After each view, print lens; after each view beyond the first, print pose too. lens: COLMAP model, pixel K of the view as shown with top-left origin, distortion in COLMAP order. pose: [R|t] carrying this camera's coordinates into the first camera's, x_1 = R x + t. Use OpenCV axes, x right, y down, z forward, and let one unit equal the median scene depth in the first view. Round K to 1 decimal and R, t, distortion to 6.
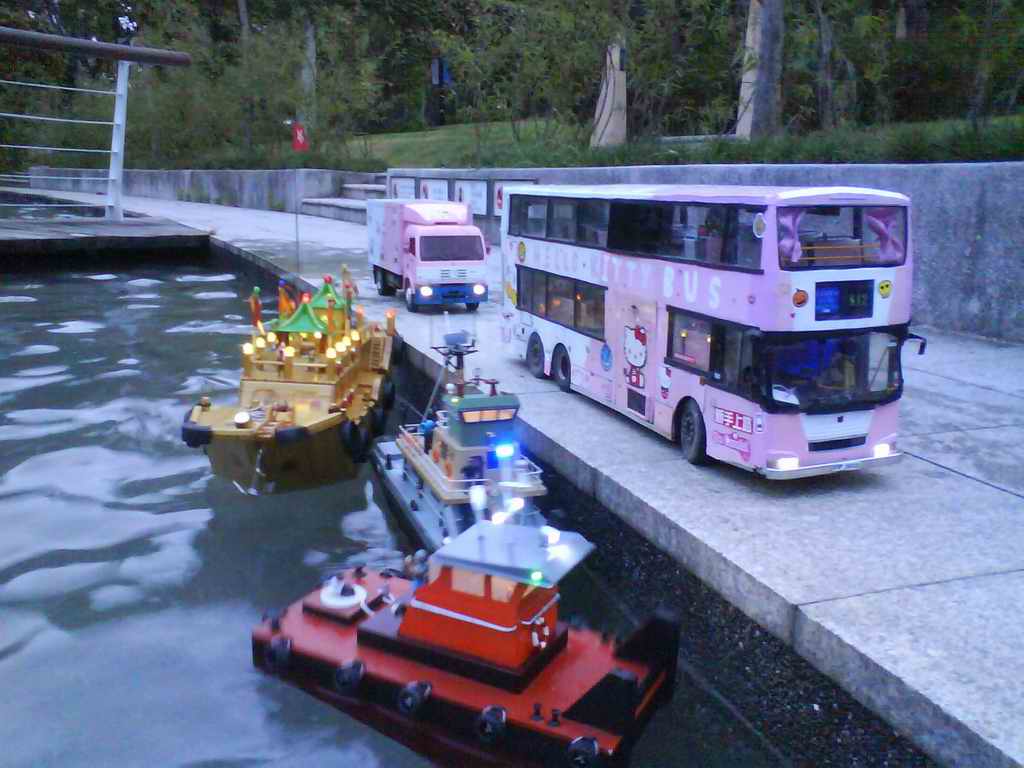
lens RADIAL K [[955.8, 0, 512.0], [0, 955.8, 384.0], [0, 0, 1]] dist [0.019828, -0.072552]
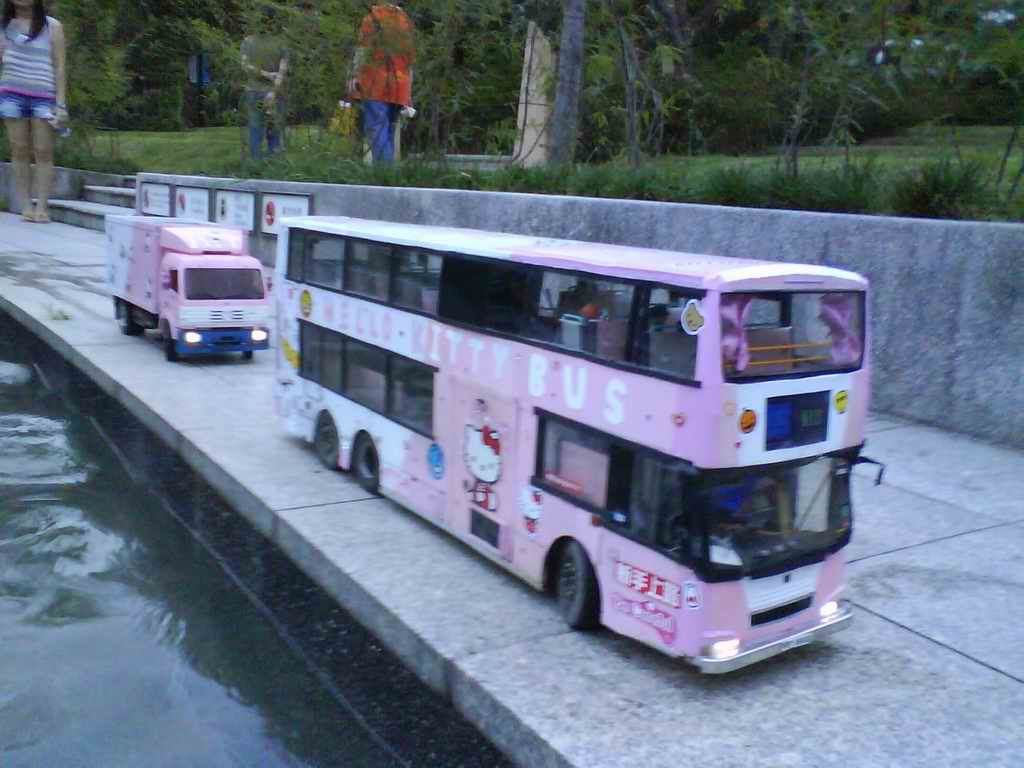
lens RADIAL K [[955.8, 0, 512.0], [0, 955.8, 384.0], [0, 0, 1]] dist [0.019828, -0.072552]
pose [[0.964534, -0.004817, 0.263916, -0.048407], [0.006316, 0.999968, -0.004831, -0.099045], [-0.263884, 0.006327, 0.964534, 0.310407]]
